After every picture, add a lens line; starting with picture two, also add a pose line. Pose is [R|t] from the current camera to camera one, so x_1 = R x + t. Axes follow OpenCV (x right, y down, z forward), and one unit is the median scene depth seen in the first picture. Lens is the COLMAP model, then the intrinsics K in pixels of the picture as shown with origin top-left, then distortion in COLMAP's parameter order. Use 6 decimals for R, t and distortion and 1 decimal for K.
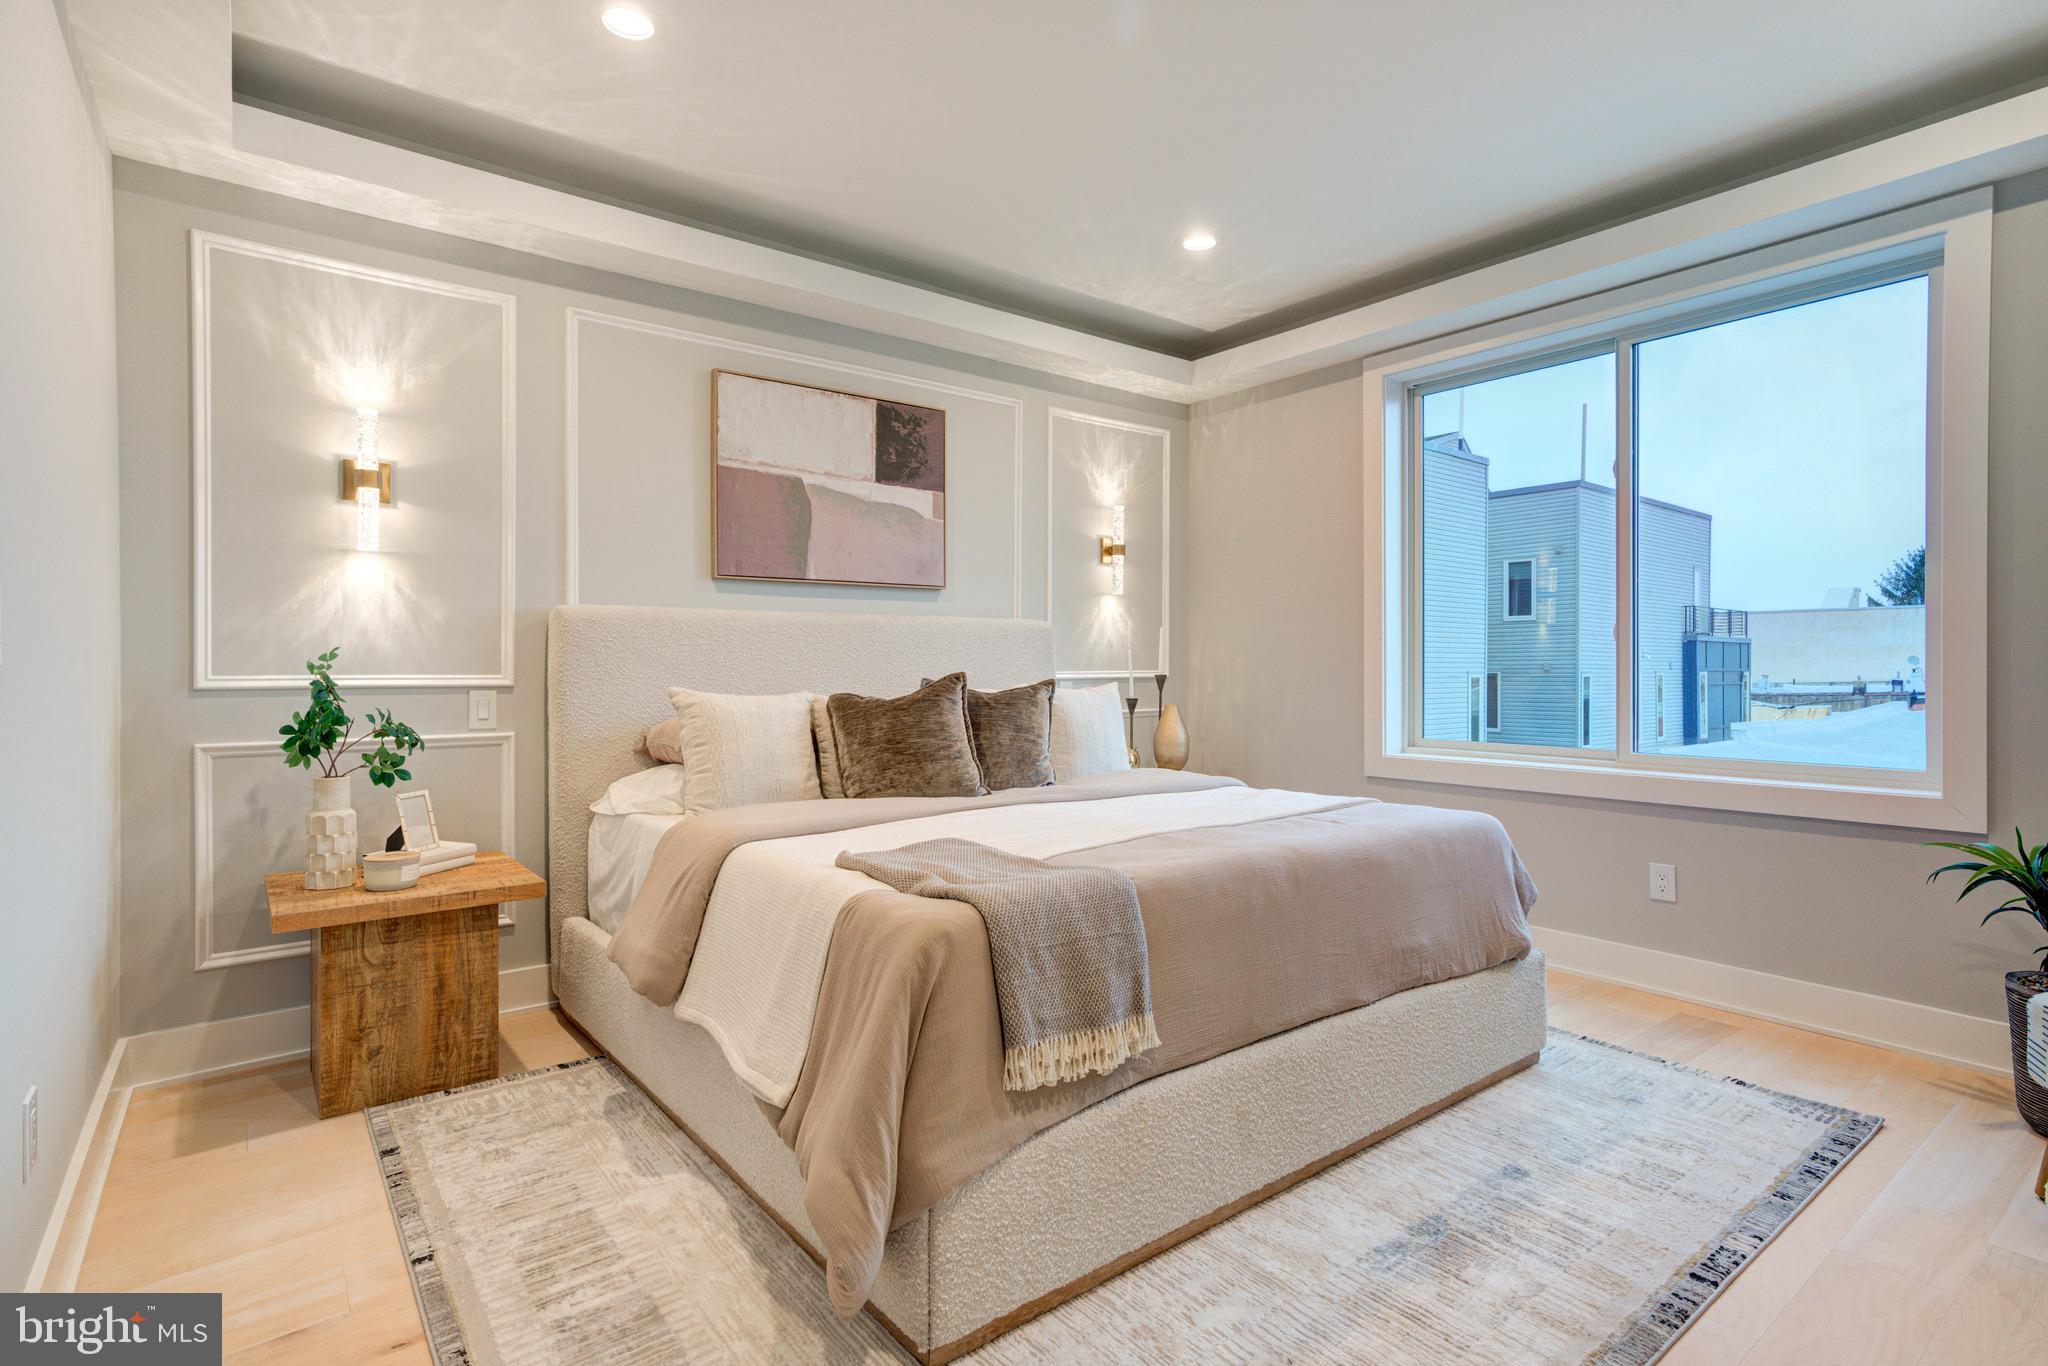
lens RADIAL K [[1000.6, 0, 1049.2], [0, 1000.6, 670.5], [0, 0, 1]] dist [-0.024653, 0.022603]
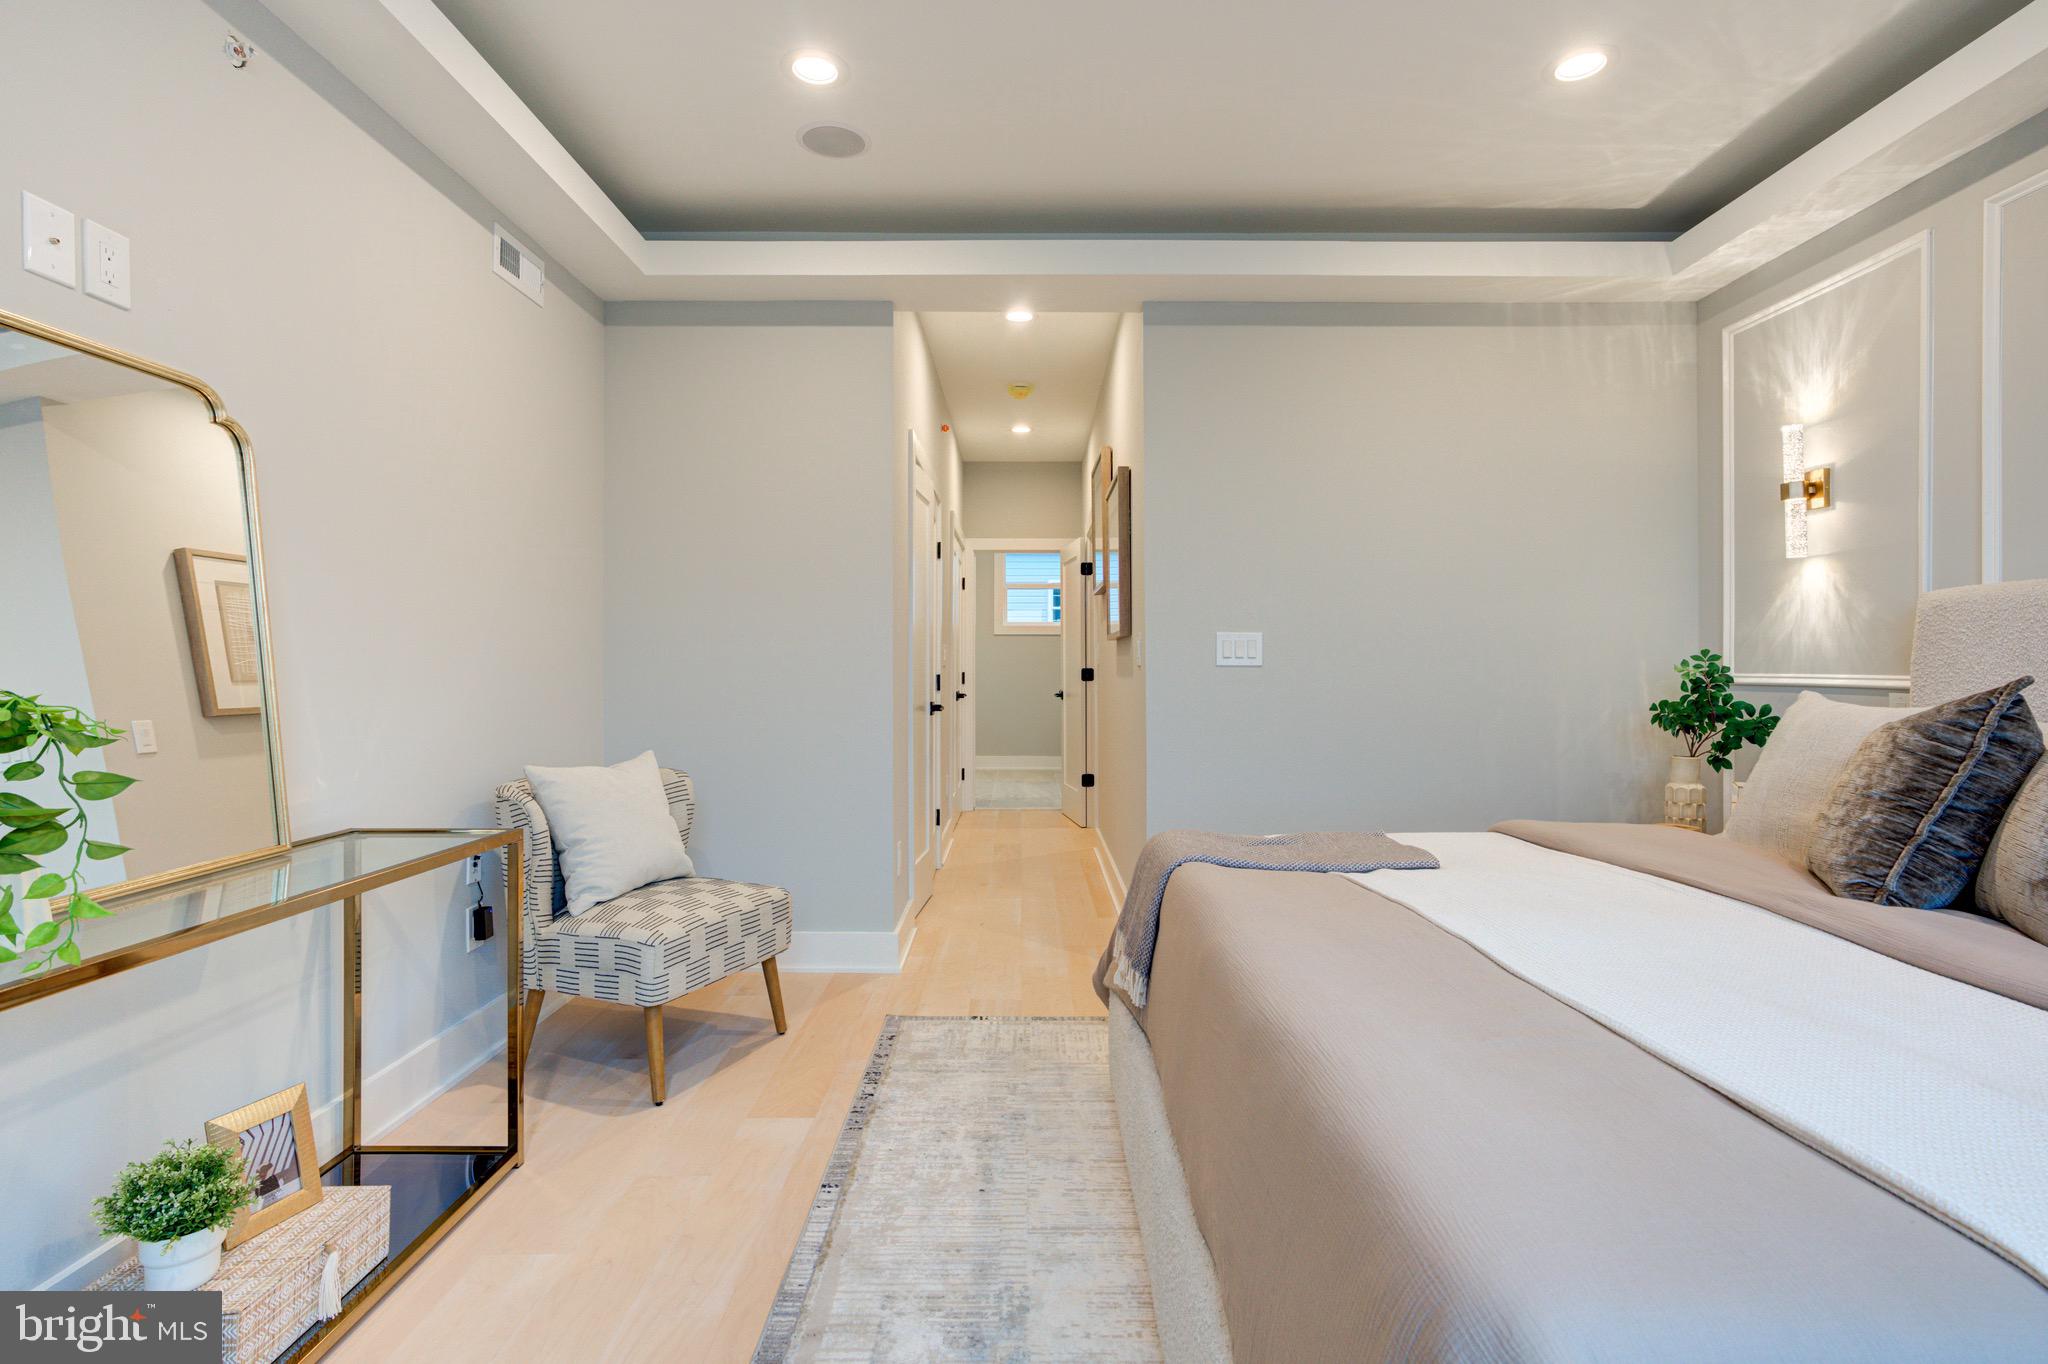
lens RADIAL K [[1000.6, 0, 1049.2], [0, 1000.6, 669.5], [0, 0, 1]] dist [-0.024653, 0.022603]
pose [[-0.605683, 0.003767, -0.795697, 0.499935], [-0.001293, 0.999983, 0.005718, -0.004047], [0.795705, 0.004492, -0.605667, 0.775271]]
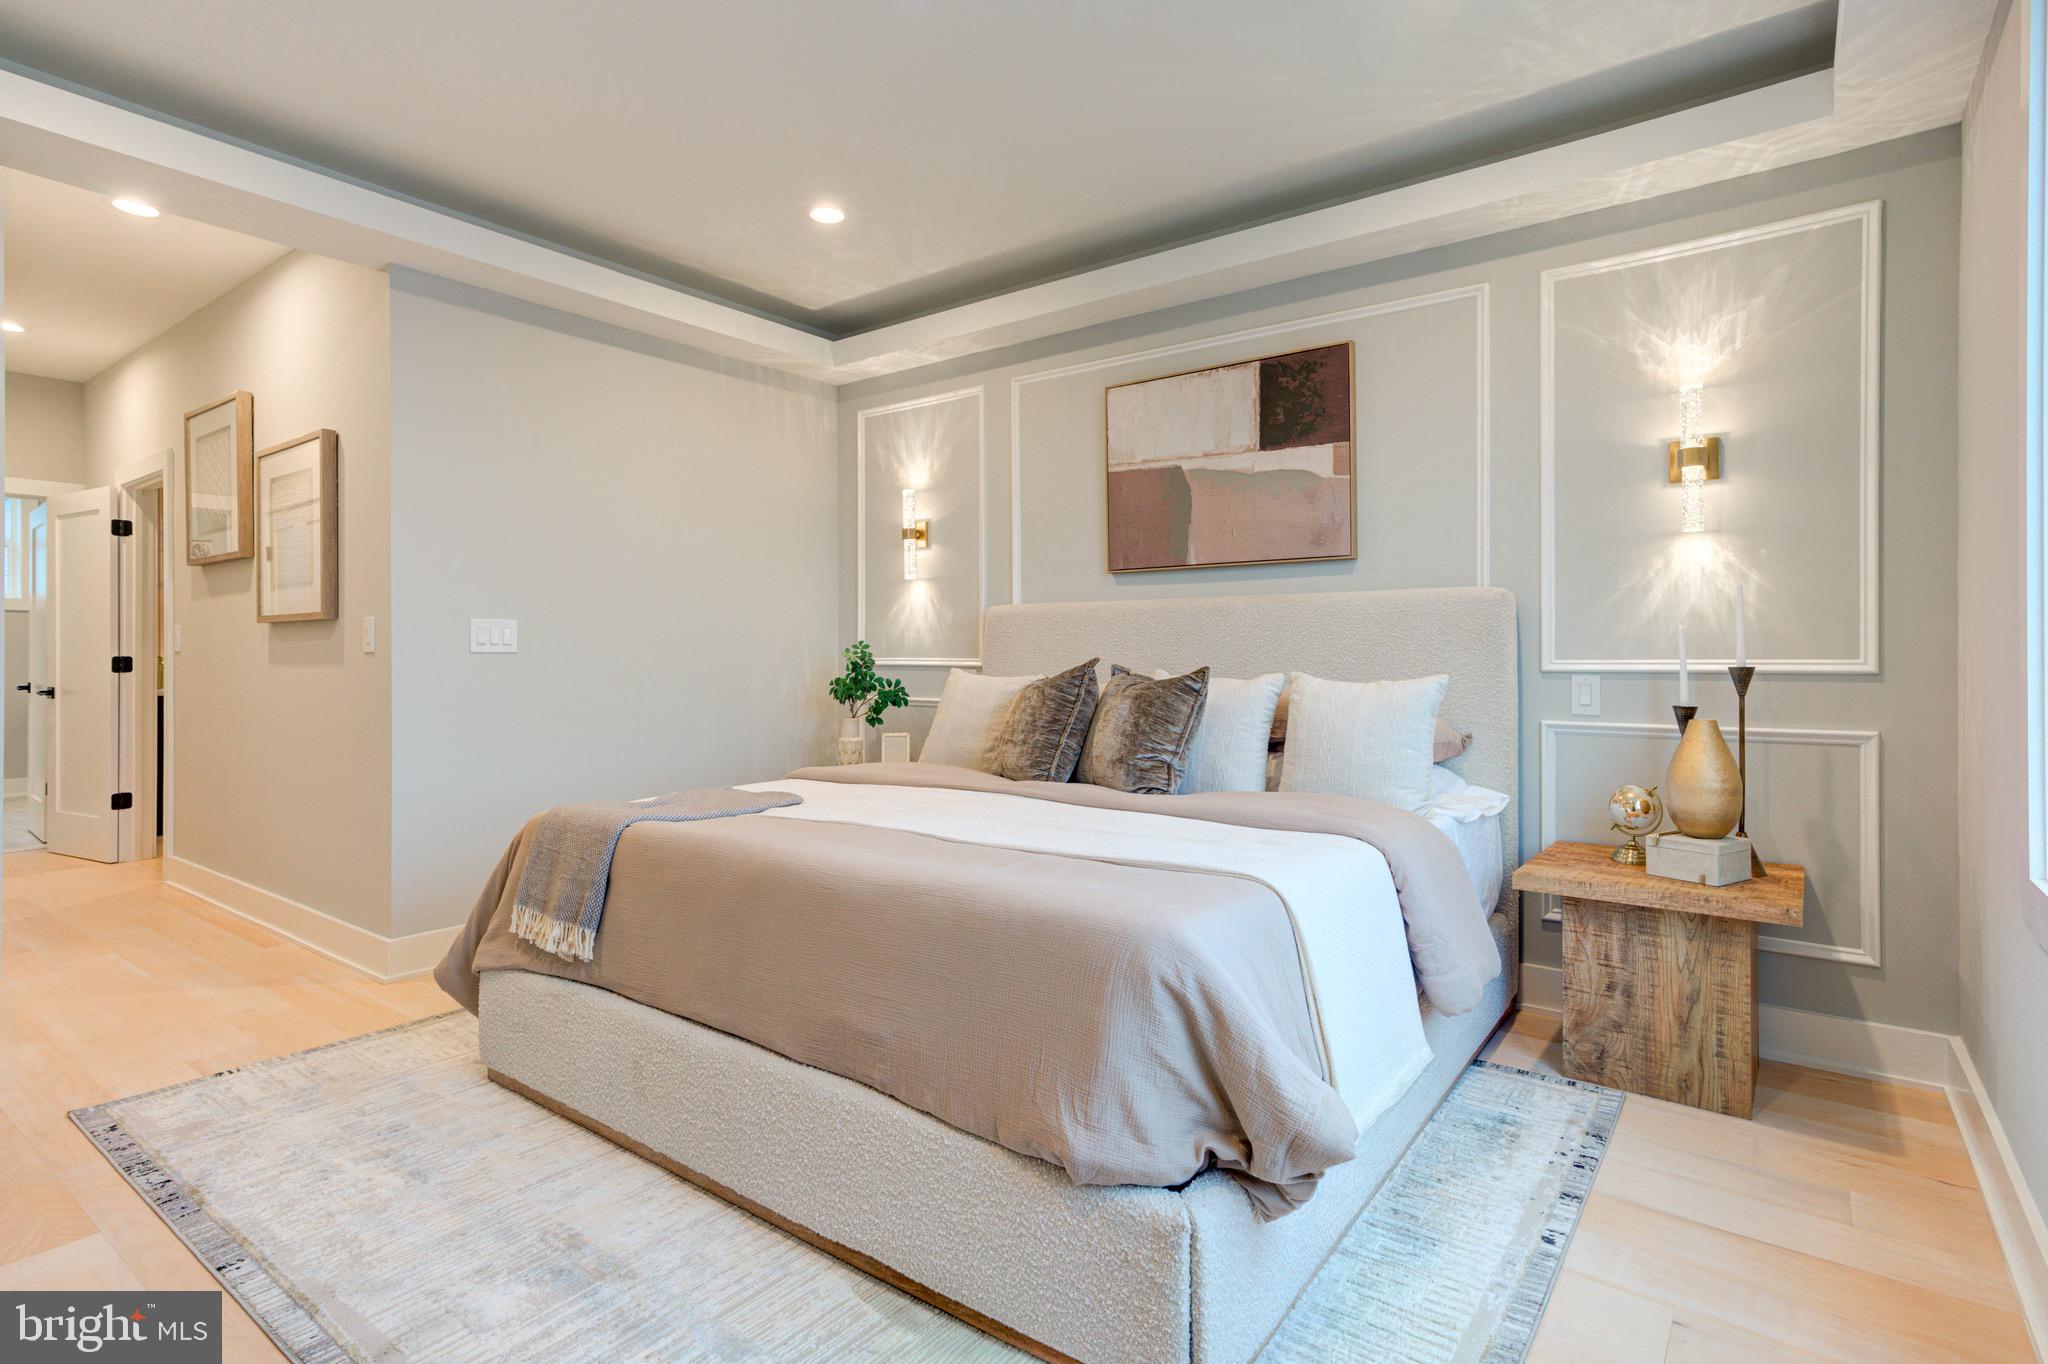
lens RADIAL K [[1018.7, 0, 988.3], [0, 1018.7, 638.0], [0, 0, 1]] dist [-0.000263, 0.001266]
pose [[0.238598, -0.012647, -0.971036, 0.703726], [-0.002410, 0.999904, -0.013616, -0.004137], [0.971115, 0.005589, 0.238545, 0.564564]]
